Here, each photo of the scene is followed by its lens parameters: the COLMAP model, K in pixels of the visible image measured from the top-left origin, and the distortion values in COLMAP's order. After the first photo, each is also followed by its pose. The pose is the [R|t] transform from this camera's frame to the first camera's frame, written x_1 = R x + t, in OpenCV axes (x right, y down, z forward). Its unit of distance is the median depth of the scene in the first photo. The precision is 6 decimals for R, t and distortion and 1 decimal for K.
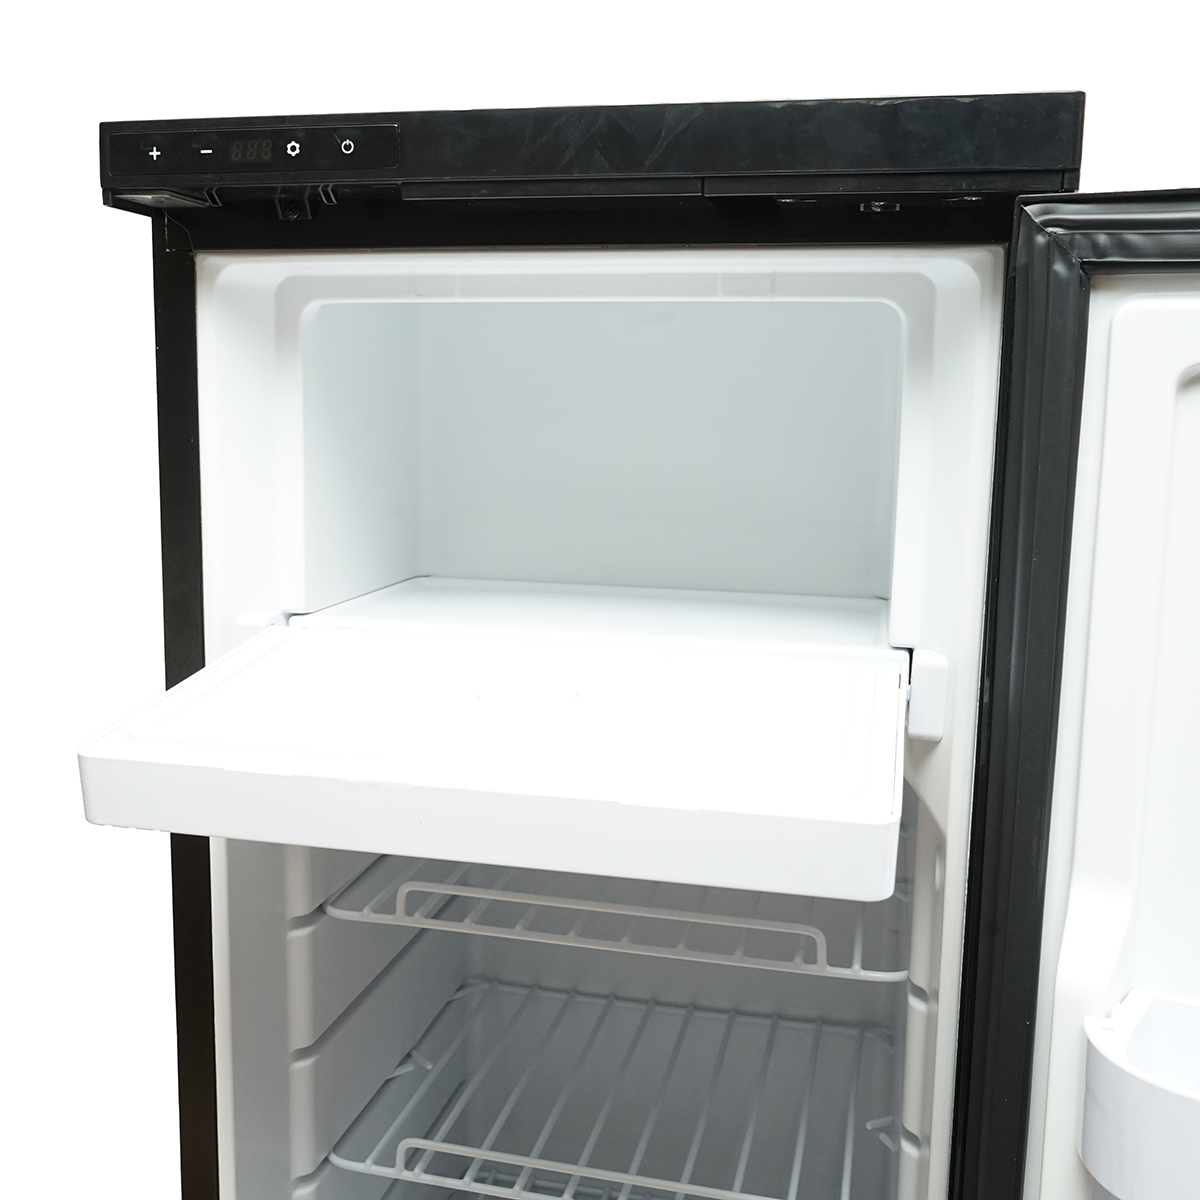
lens RADIAL K [[1290.6, 0, 600.0], [0, 1290.6, 600.0], [0, 0, 1]] dist [0.006732, 0.011182]
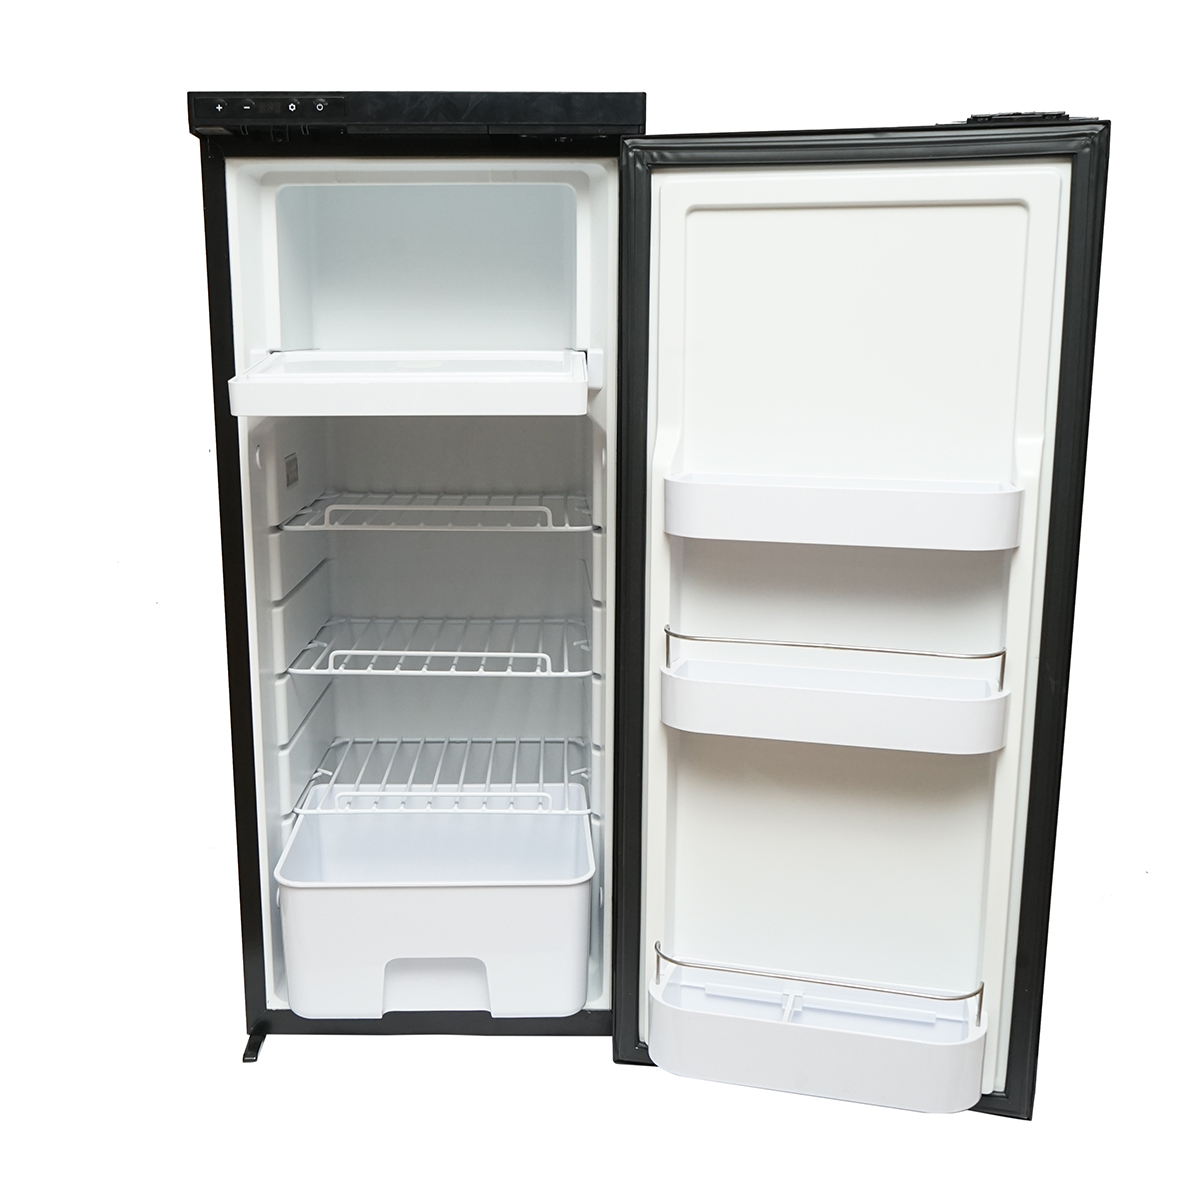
lens RADIAL K [[1223.9, 0, 559.7], [0, 1223.9, 601.1], [0, 0, 1]] dist [-0.002415, -0.013323]
pose [[0.971514, -0.068158, 0.226968, -0.321617], [0.054678, 0.996375, 0.065168, 0.349956], [-0.230587, -0.050901, 0.971719, -1.087093]]
